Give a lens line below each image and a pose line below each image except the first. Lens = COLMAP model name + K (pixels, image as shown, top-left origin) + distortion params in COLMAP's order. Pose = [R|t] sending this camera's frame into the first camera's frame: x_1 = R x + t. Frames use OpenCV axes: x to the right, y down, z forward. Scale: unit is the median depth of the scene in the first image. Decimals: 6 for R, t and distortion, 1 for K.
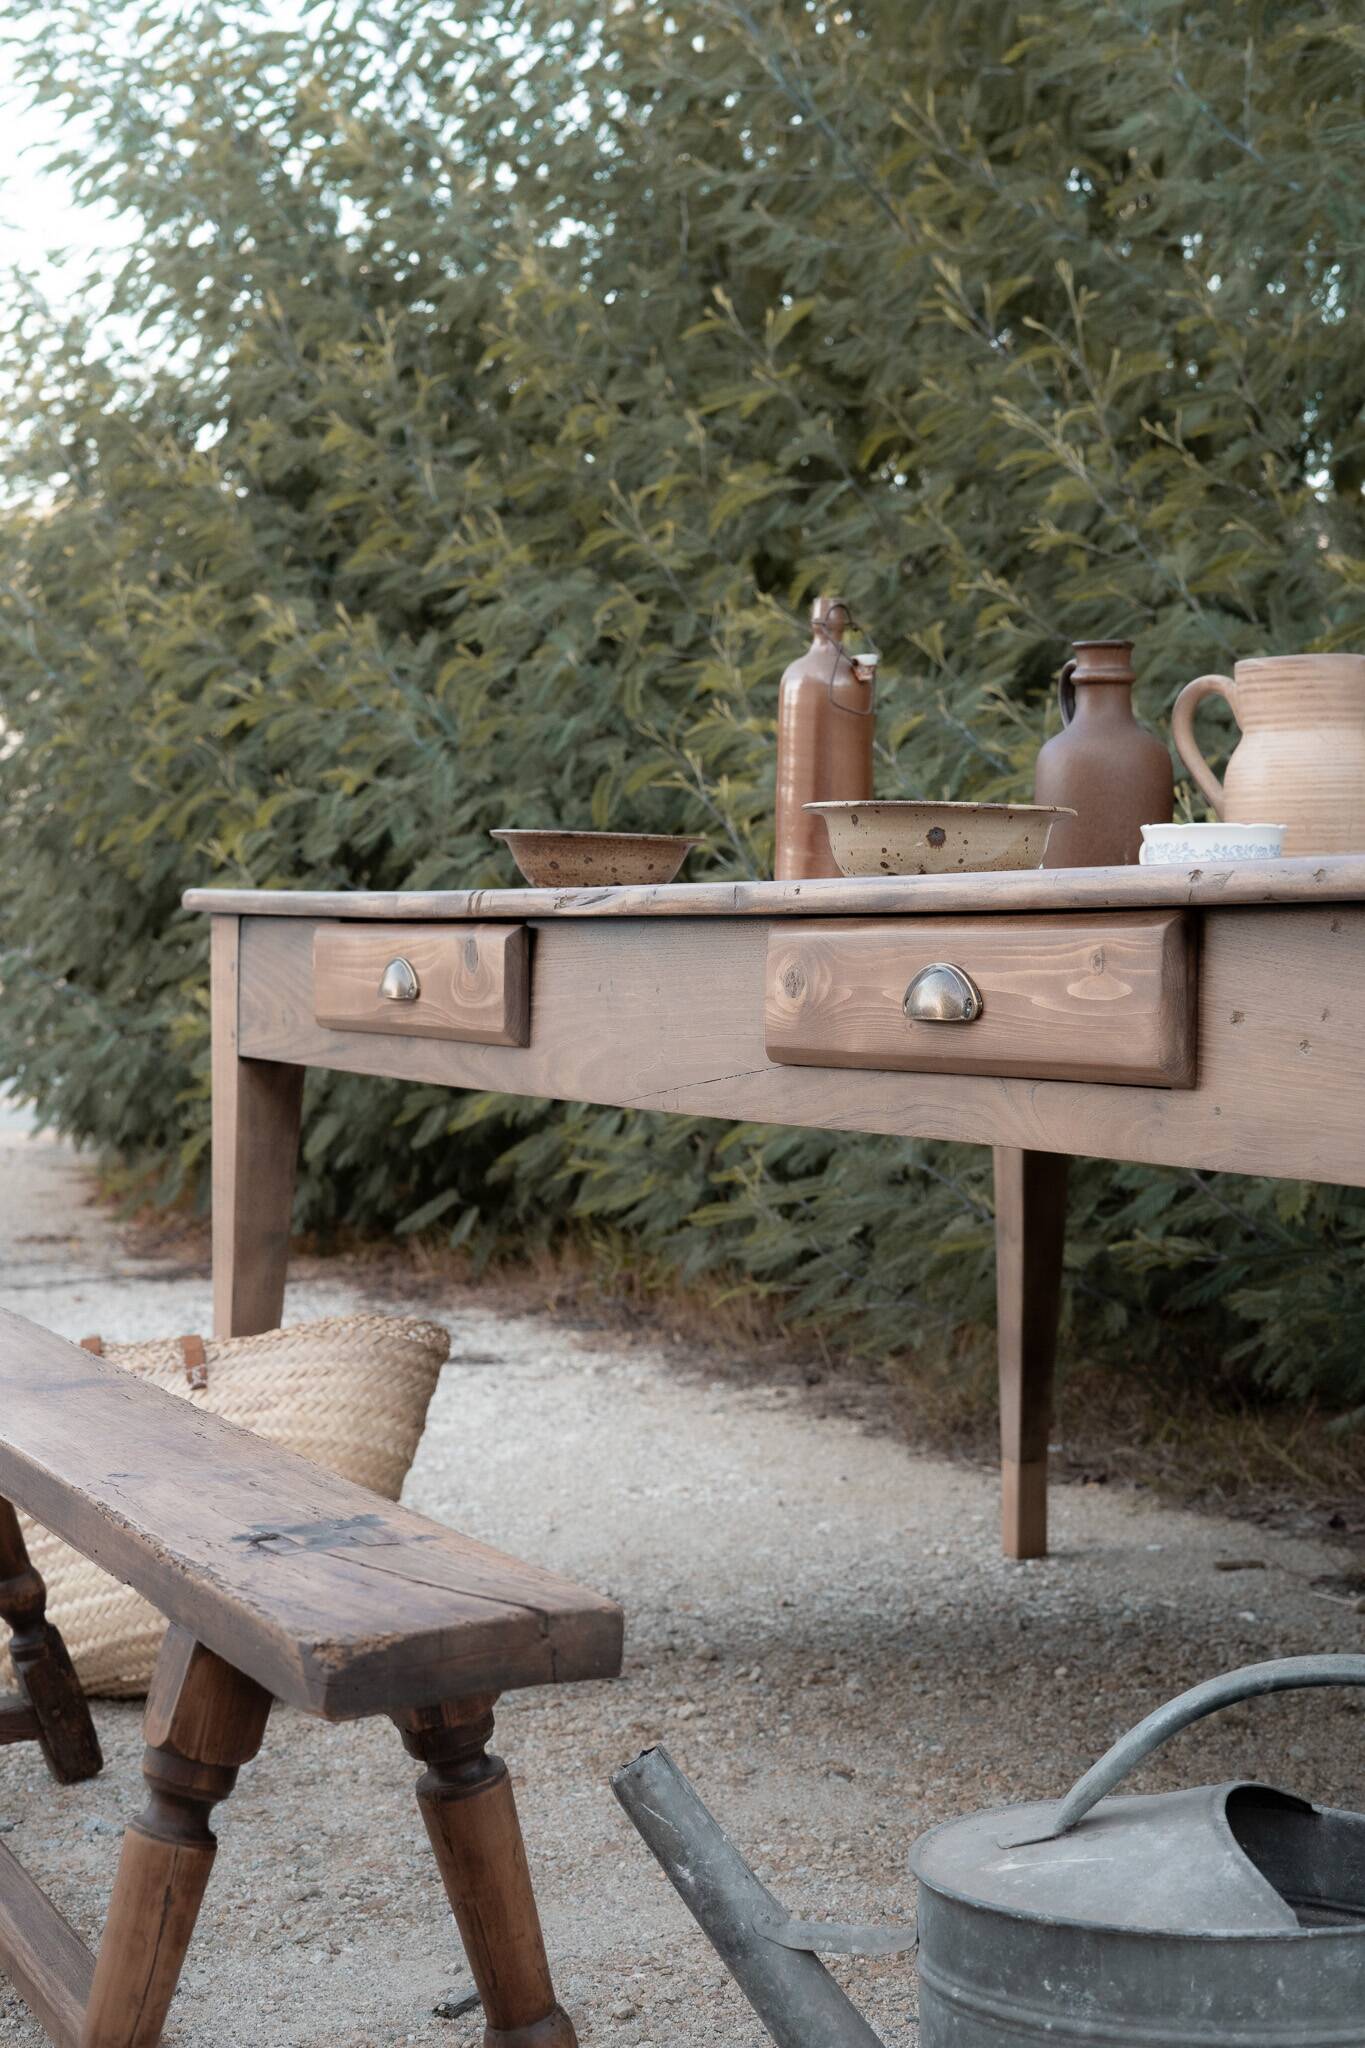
lens RADIAL K [[3025.5, 0, 682.5], [0, 3025.5, 1024.0], [0, 0, 1]] dist [-0.022638, -0.011604]
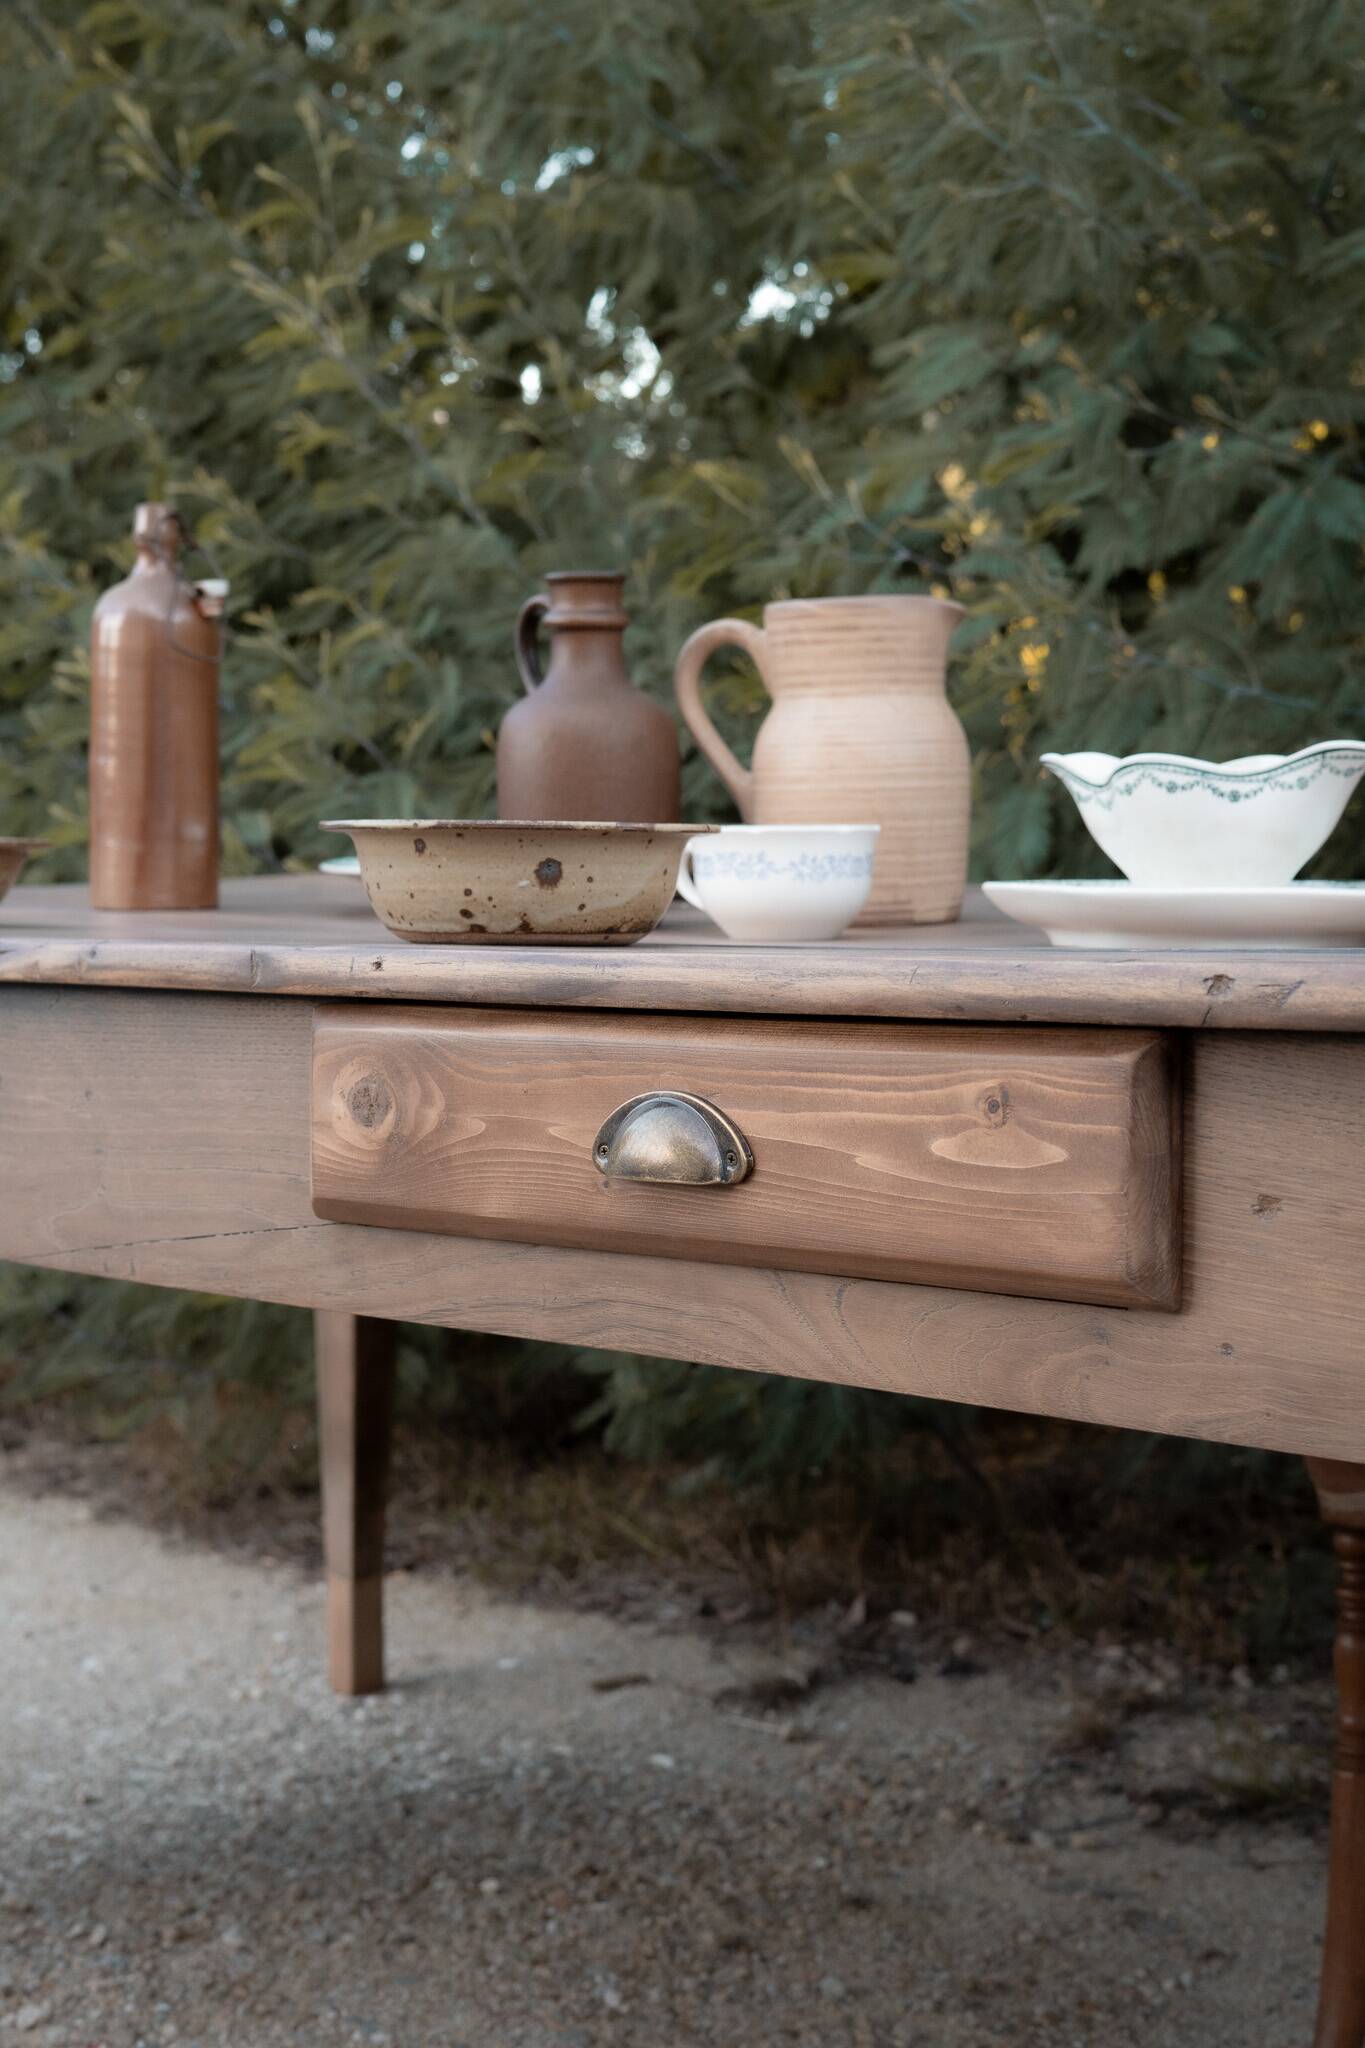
lens RADIAL K [[3073.9, 0, 682.5], [0, 3073.9, 1024.0], [0, 0, 1]] dist [-0.037855, -0.000468]
pose [[0.948060, -0.029607, 0.316711, -0.077826], [0.020333, 0.999263, 0.032550, -0.036701], [-0.317442, -0.024420, 0.947963, 0.250986]]
